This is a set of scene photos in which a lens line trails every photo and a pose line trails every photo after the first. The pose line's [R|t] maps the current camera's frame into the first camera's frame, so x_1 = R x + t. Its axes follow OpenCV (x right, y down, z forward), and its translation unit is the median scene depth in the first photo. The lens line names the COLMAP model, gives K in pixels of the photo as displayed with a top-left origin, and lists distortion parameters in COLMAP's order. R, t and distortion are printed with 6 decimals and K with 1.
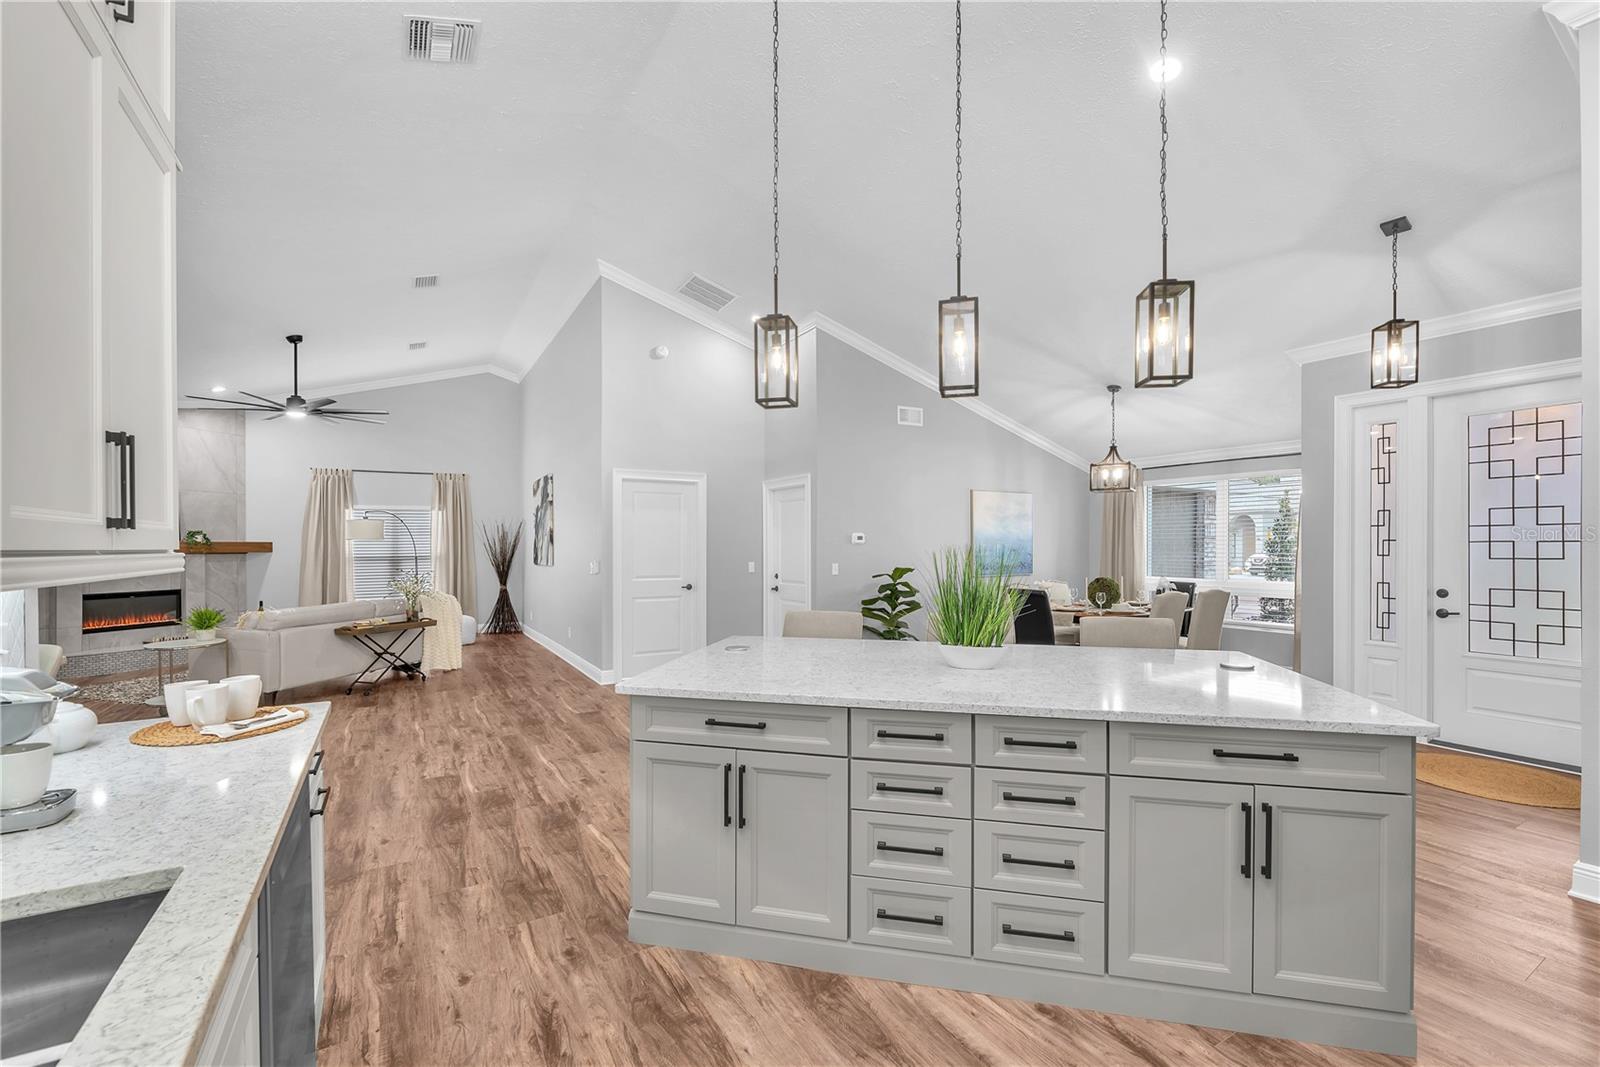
lens RADIAL K [[668.6, 0, 794.9], [0, 668.6, 545.4], [0, 0, 1]] dist [-0.002793, 0.000399]
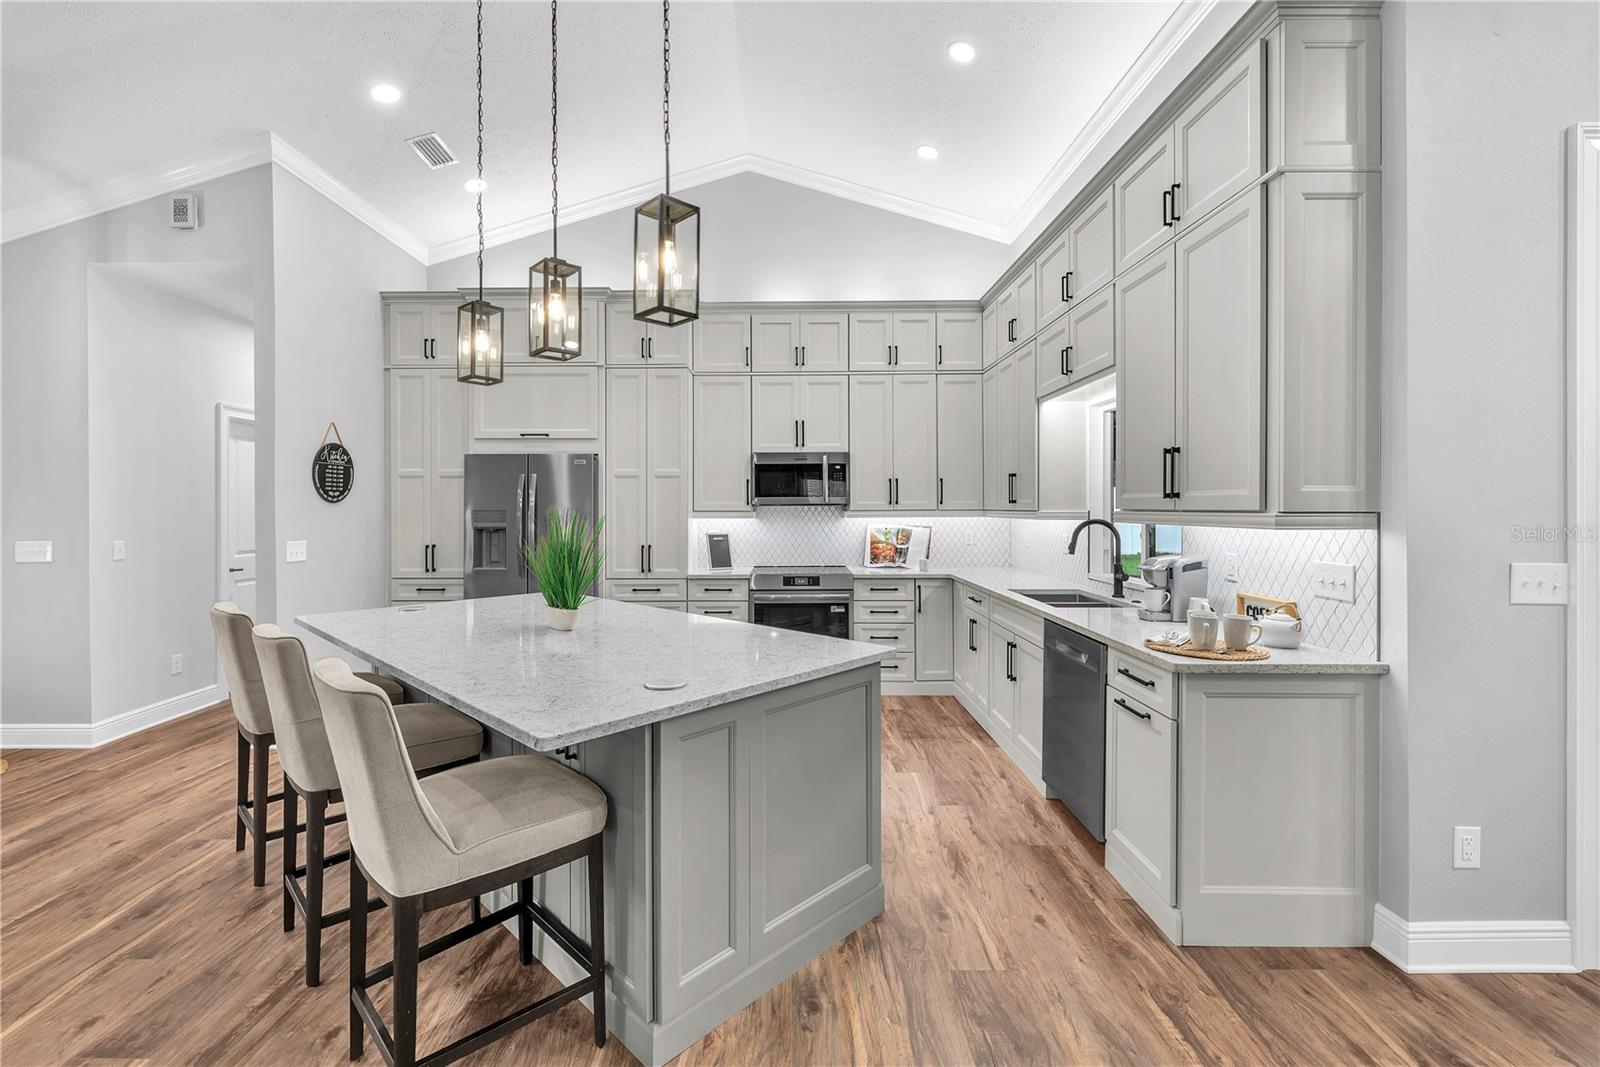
lens RADIAL K [[677.0, 0, 778.1], [0, 677.0, 509.3], [0, 0, 1]] dist [0.002514, 0.000386]
pose [[-0.851646, 0.005165, 0.524092, -0.175336], [0.004338, 0.999987, -0.002806, -0.001138], [-0.524100, -0.000116, -0.851657, 0.528079]]
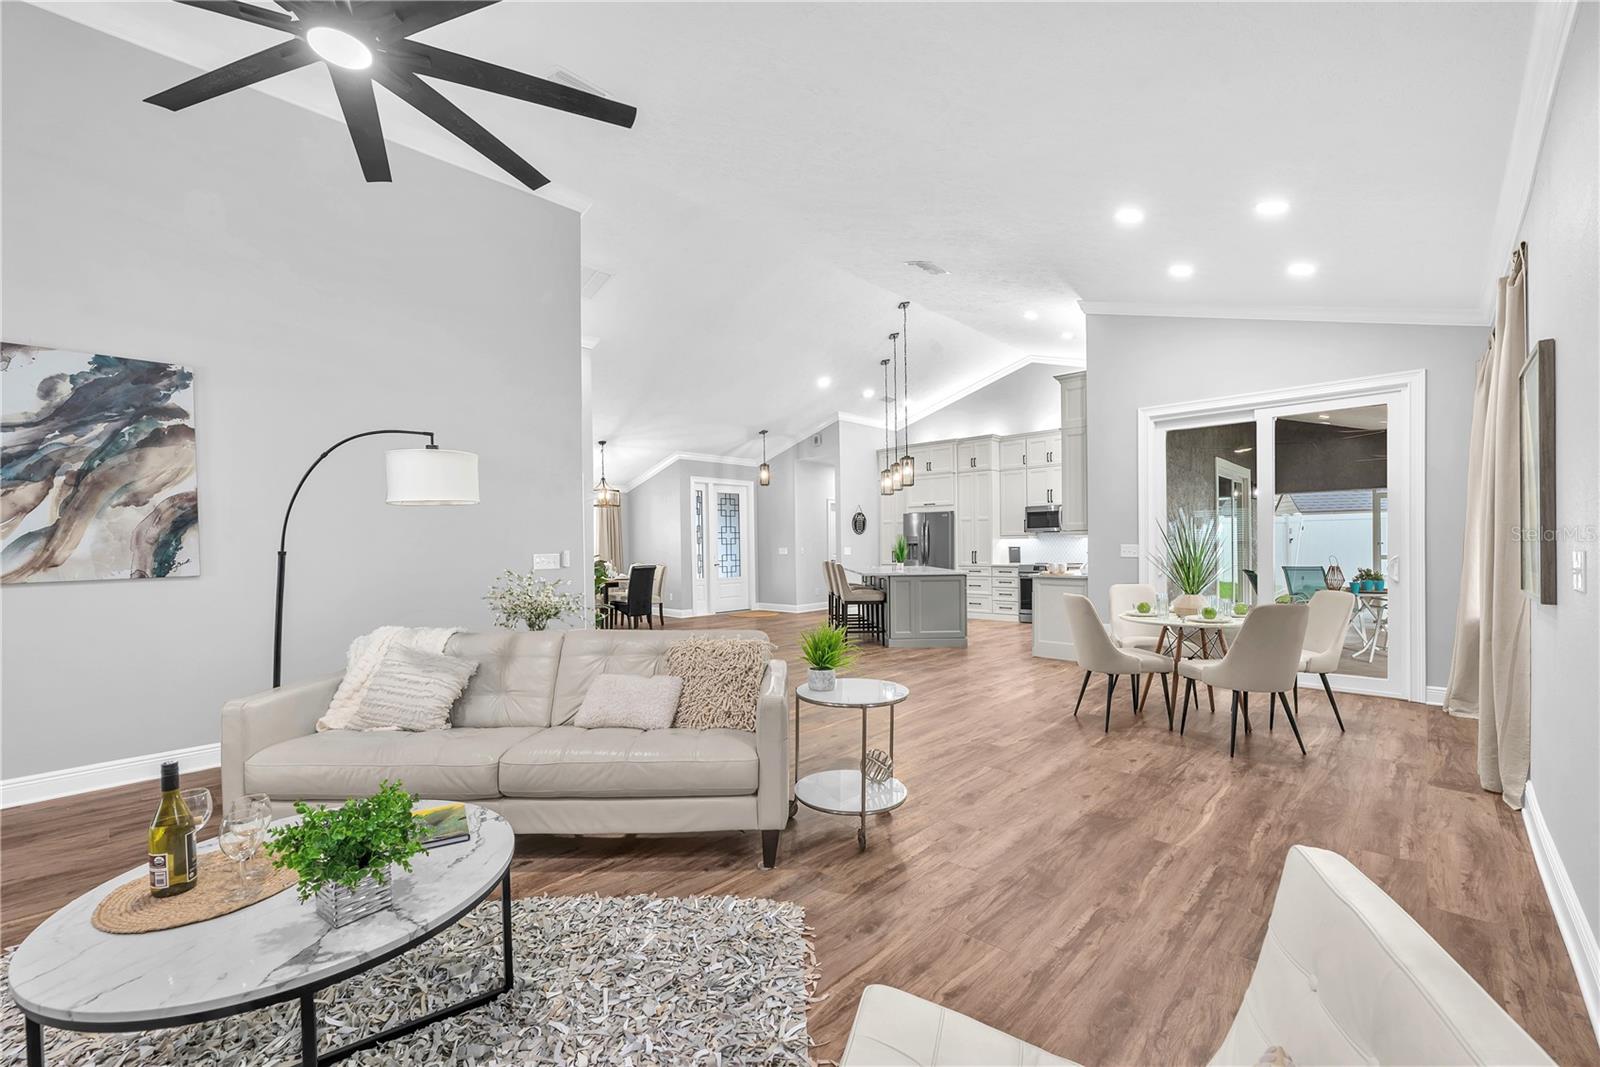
lens RADIAL K [[668.6, 0, 776.0], [0, 668.6, 554.5], [0, 0, 1]] dist [-0.002793, 0.000399]
pose [[-0.233331, -0.005094, 0.972384, -0.904897], [0.014409, 0.999858, 0.008695, 0.016871], [-0.972291, 0.016040, -0.233225, 0.751848]]
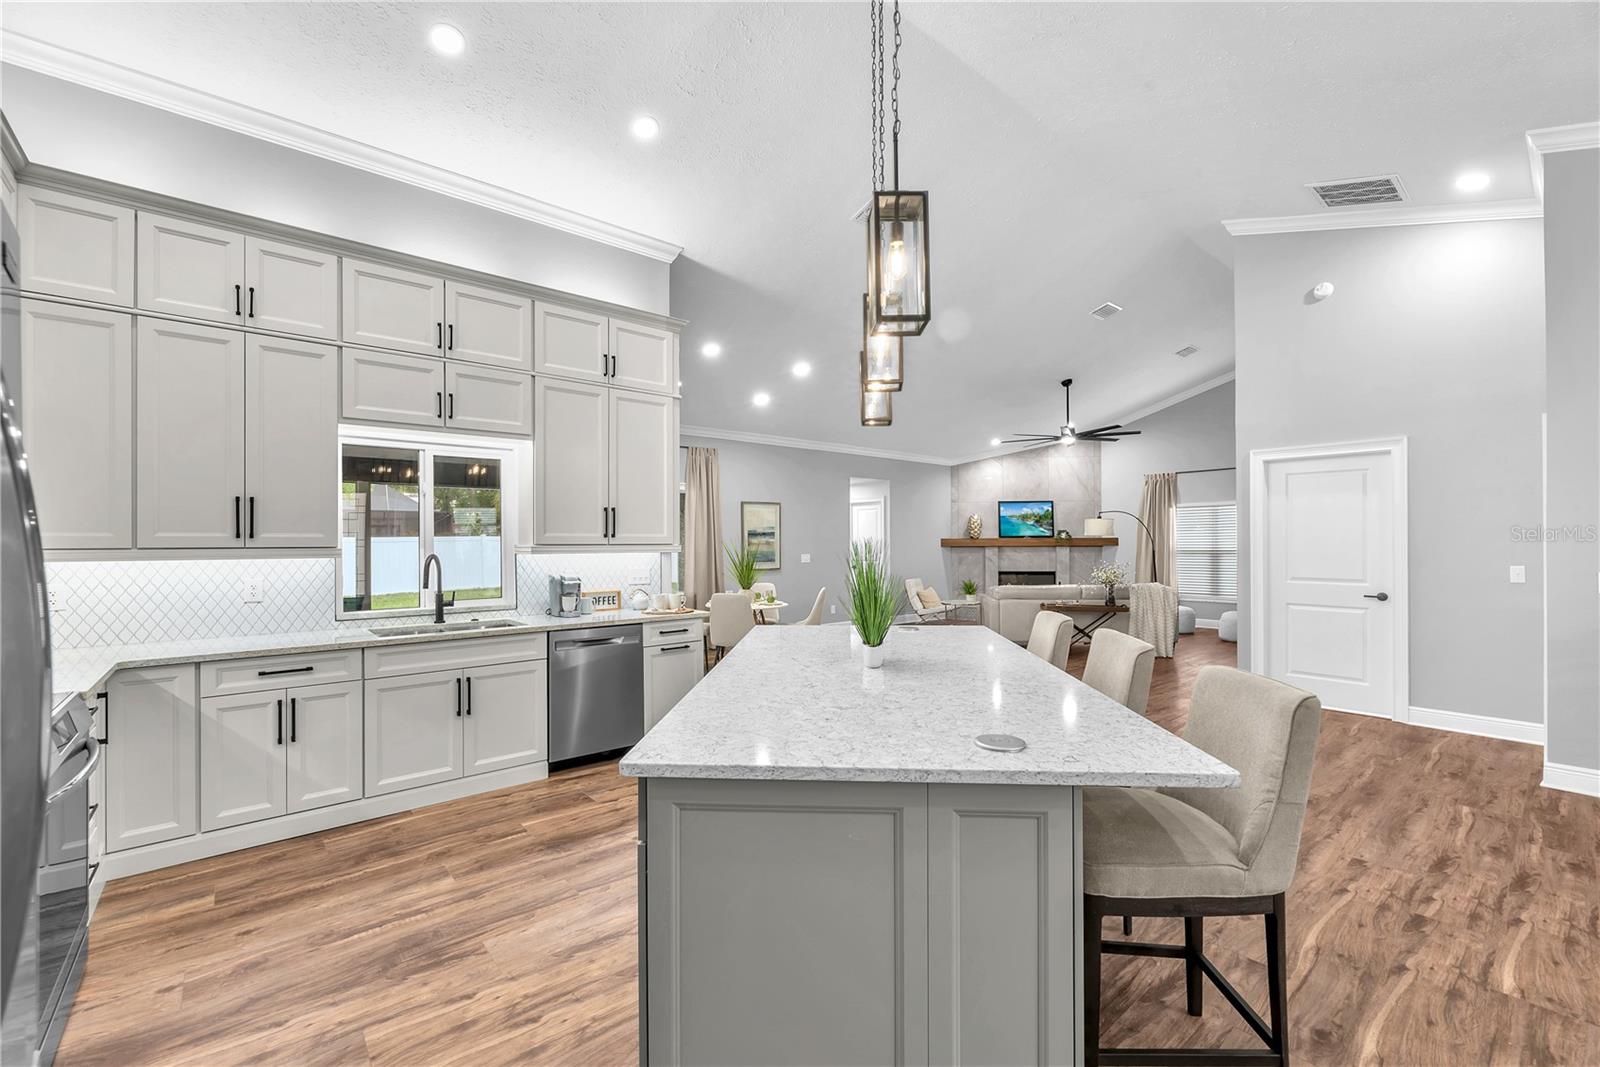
lens RADIAL K [[668.6, 0, 793.5], [0, 668.6, 538.5], [0, 0, 1]] dist [-0.002793, 0.000399]
pose [[0.160647, -0.005125, -0.986999, 0.380043], [0.004260, 0.999981, -0.004499, -0.000217], [0.987003, -0.003482, 0.160666, 0.216894]]
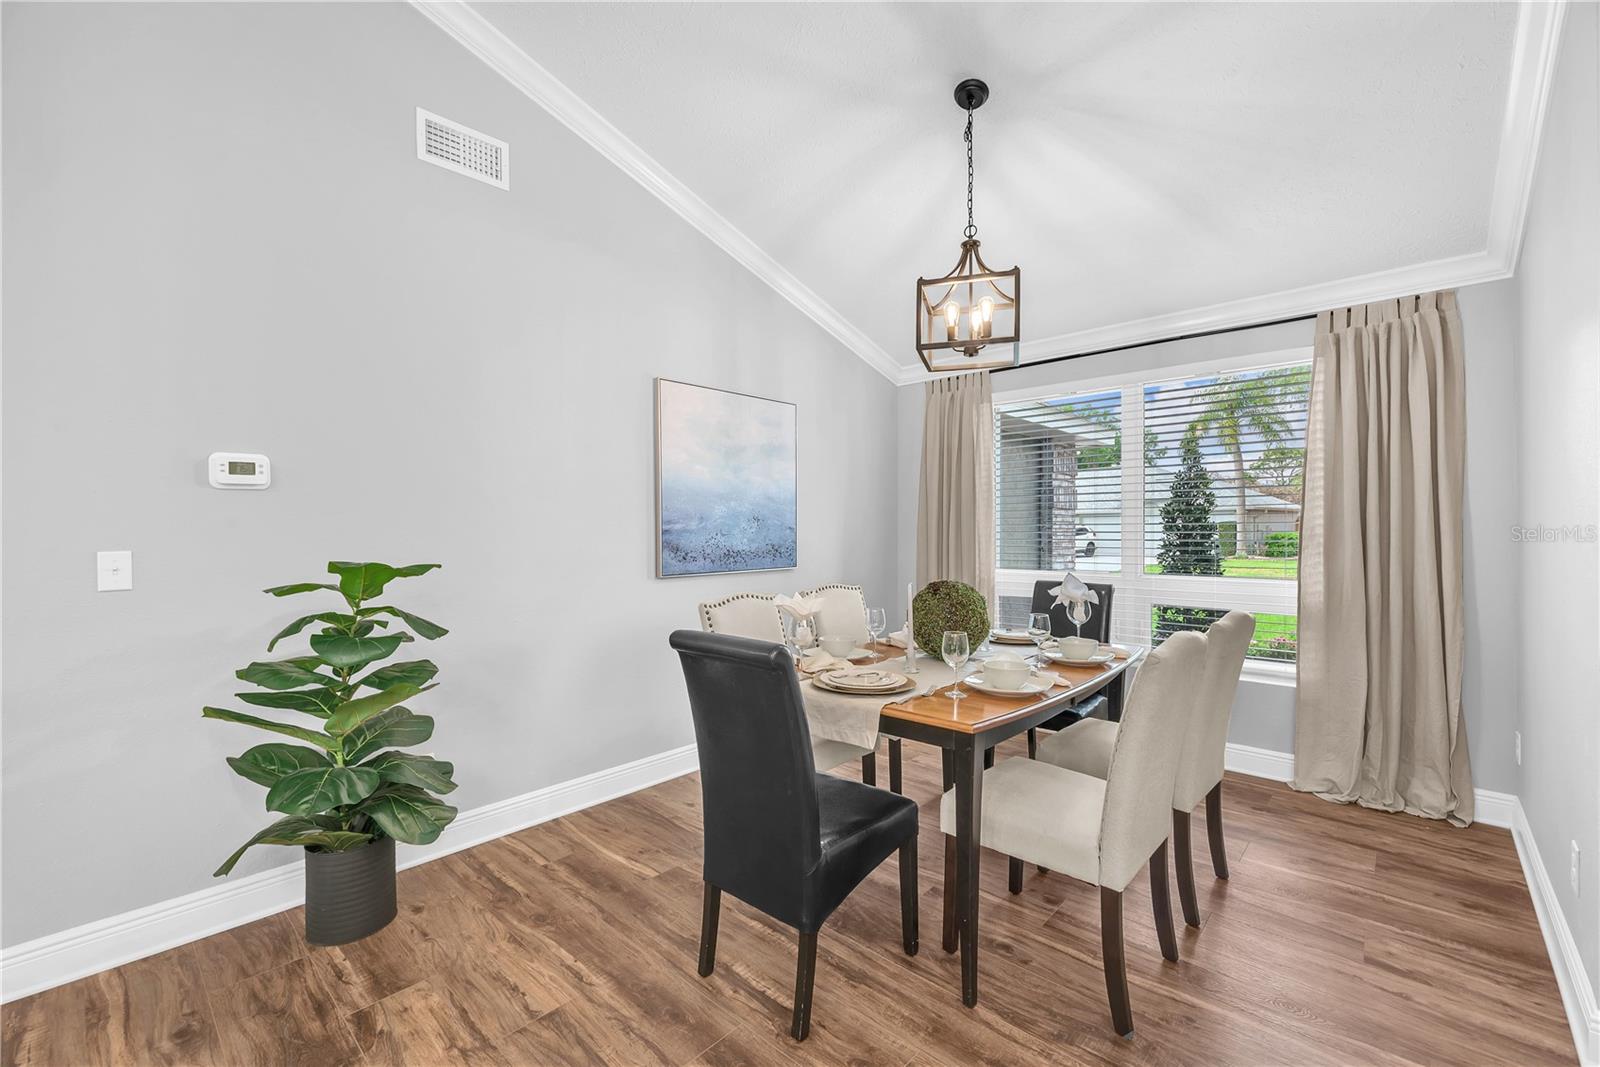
lens RADIAL K [[668.6, 0, 790.8], [0, 668.6, 529.9], [0, 0, 1]] dist [-0.002793, 0.000399]
pose [[0.961846, -0.000362, 0.273590, 0.209322], [0.000831, 0.999998, -0.001597, 0.014550], [-0.273589, 0.001763, 0.961845, 0.508267]]
